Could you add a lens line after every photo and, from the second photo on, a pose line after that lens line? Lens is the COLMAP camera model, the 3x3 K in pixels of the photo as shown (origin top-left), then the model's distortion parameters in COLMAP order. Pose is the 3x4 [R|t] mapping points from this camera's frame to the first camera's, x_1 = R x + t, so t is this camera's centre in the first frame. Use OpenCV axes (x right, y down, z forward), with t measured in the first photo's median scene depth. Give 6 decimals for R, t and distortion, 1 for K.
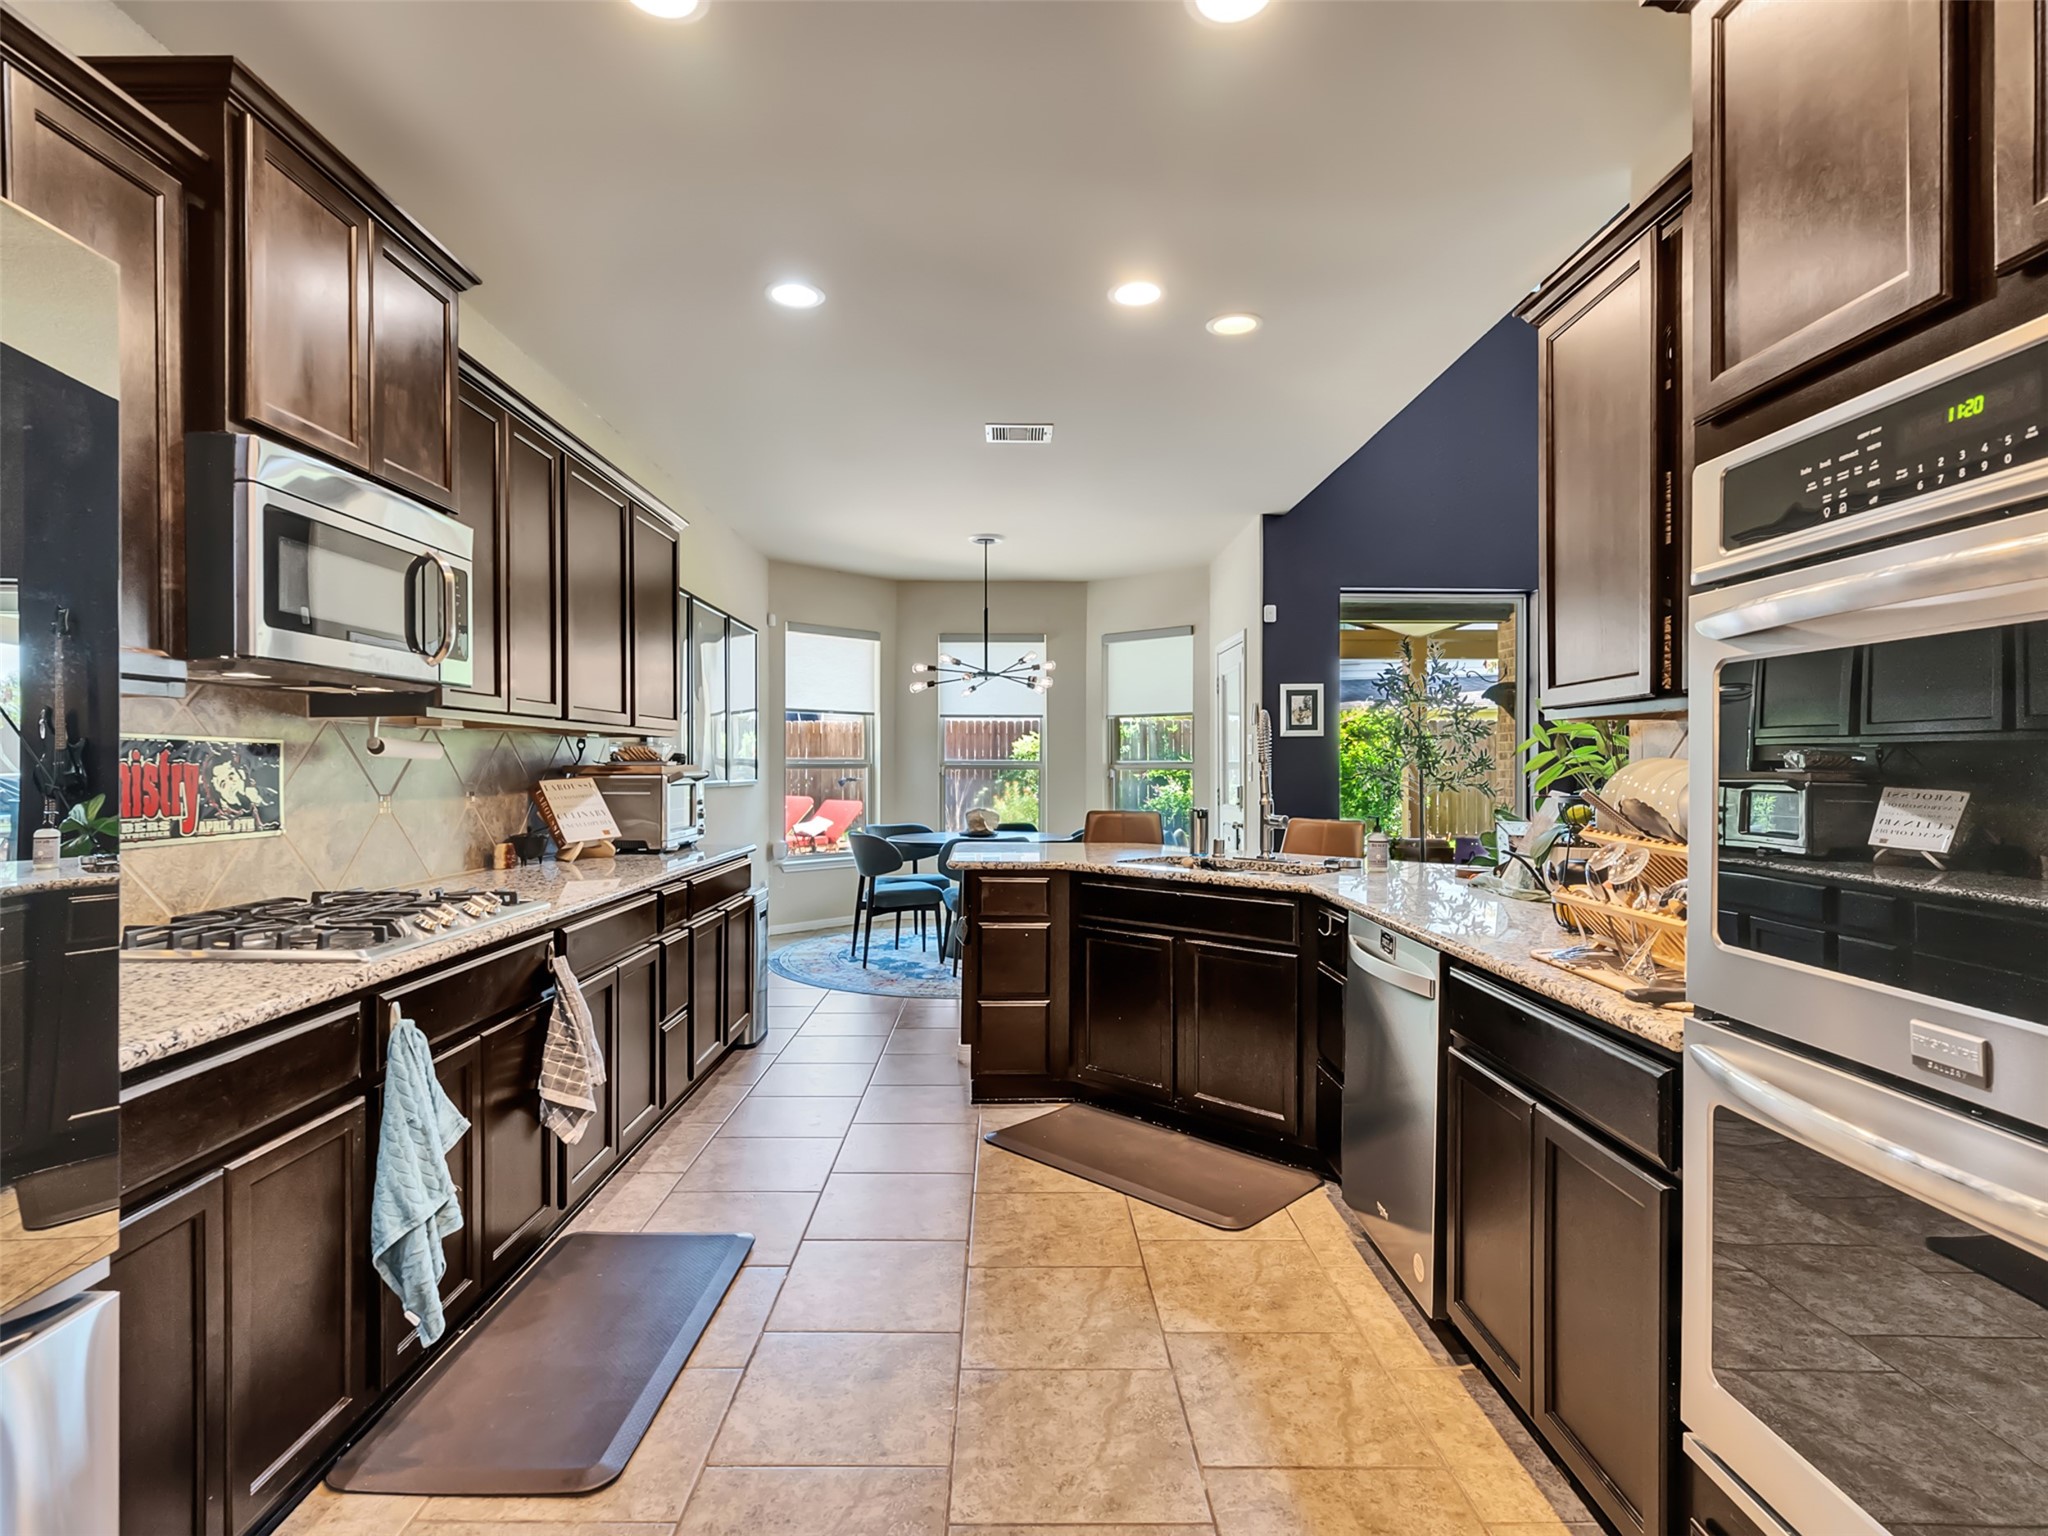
lens RADIAL K [[1047.9, 0, 1010.8], [0, 1047.9, 765.6], [0, 0, 1]] dist [0.000380, 0.001134]
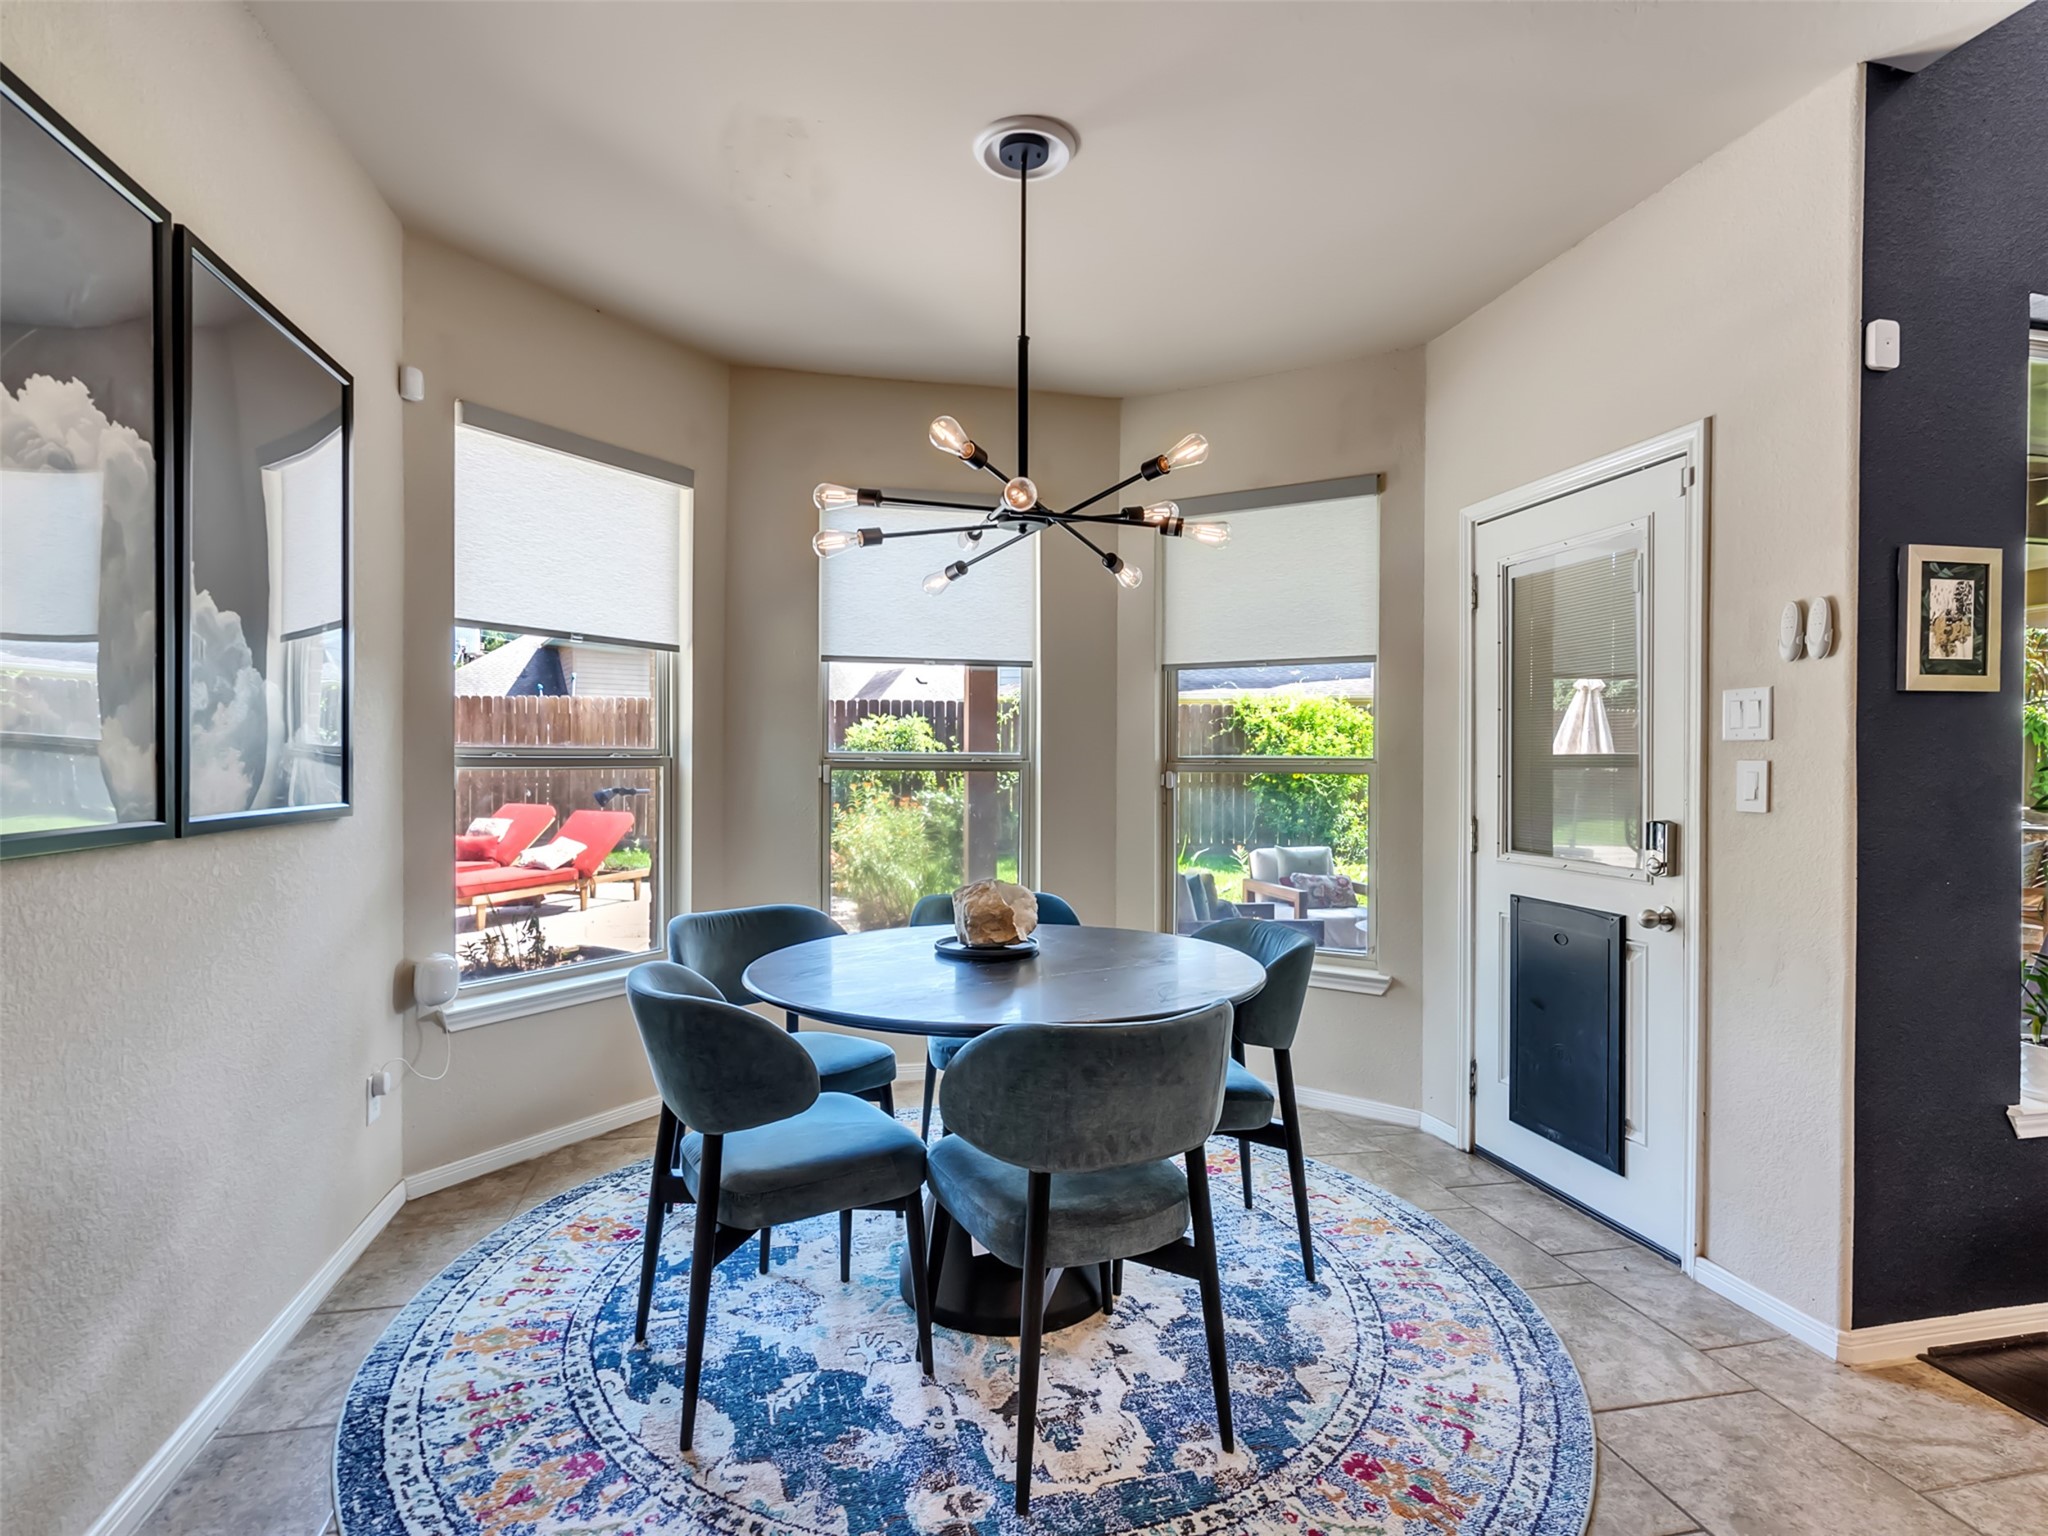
lens RADIAL K [[1047.9, 0, 1010.8], [0, 1047.9, 765.6], [0, 0, 1]] dist [0.000380, 0.001134]
pose [[0.977284, 0.004334, 0.211889, -0.107648], [-0.005622, 0.999969, 0.005481, -0.002318], [-0.211859, -0.006548, 0.977278, 0.658340]]
